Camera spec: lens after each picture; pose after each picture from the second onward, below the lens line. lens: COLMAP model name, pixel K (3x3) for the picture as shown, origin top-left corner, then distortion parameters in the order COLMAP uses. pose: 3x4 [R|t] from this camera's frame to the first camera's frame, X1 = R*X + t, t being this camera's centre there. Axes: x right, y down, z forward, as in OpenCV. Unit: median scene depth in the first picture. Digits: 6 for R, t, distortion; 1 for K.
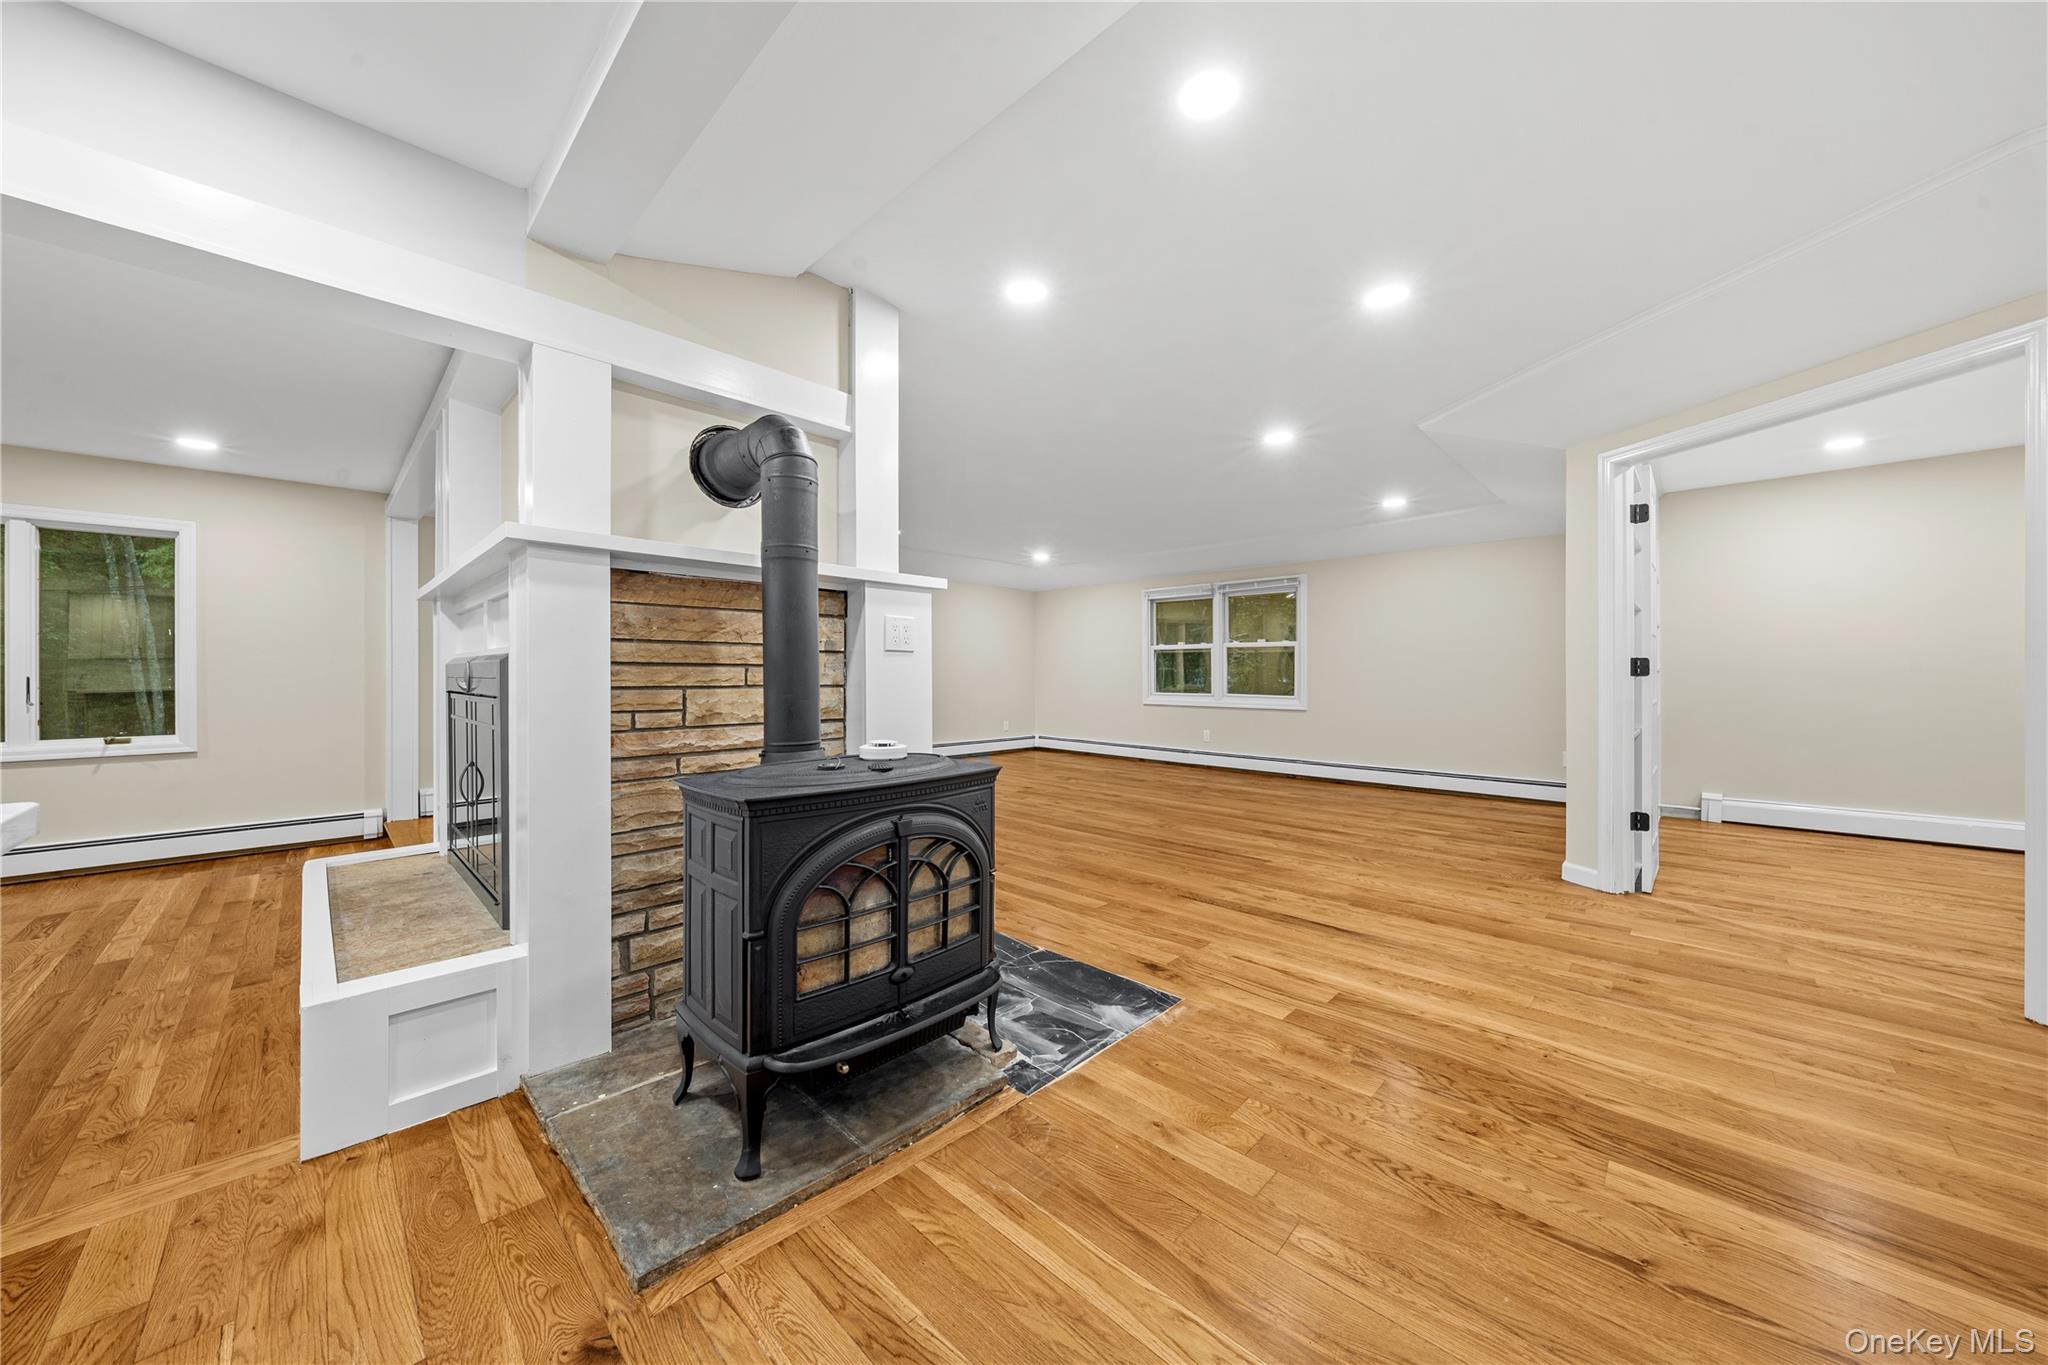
lens RADIAL K [[700.4, 0, 1028.9], [0, 700.4, 677.0], [0, 0, 1]] dist [-0.006494, 0.000893]
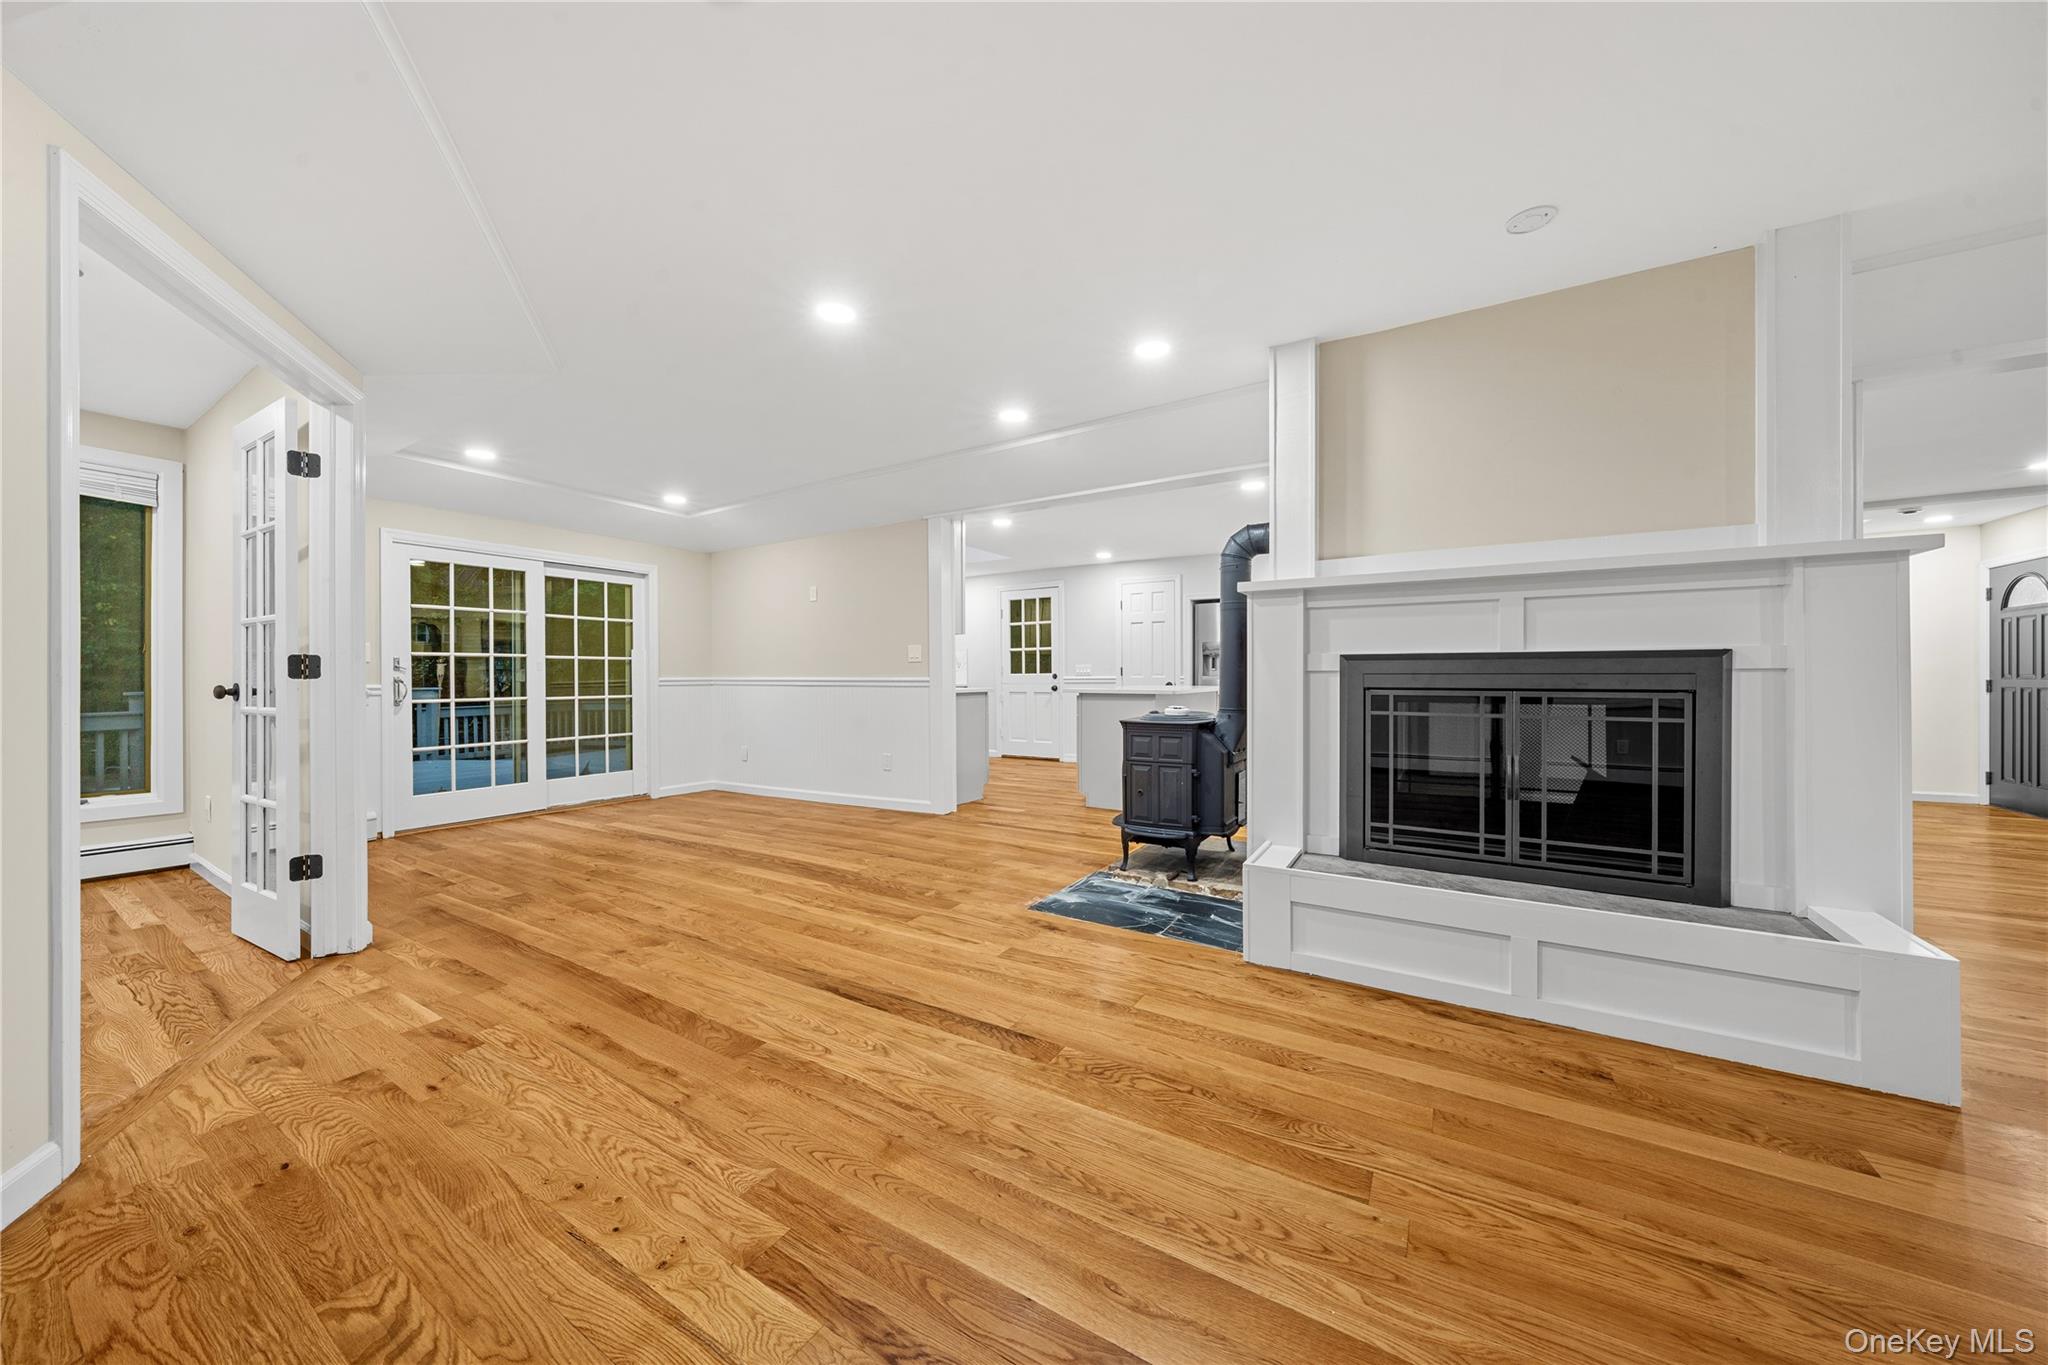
lens RADIAL K [[700.4, 0, 1015.1], [0, 700.4, 673.3], [0, 0, 1]] dist [-0.006494, 0.000893]
pose [[-0.979853, 0.003010, -0.199697, 0.467205], [0.003718, 0.999988, -0.003170, 0.002587], [0.199685, -0.003849, -0.979853, 2.128394]]
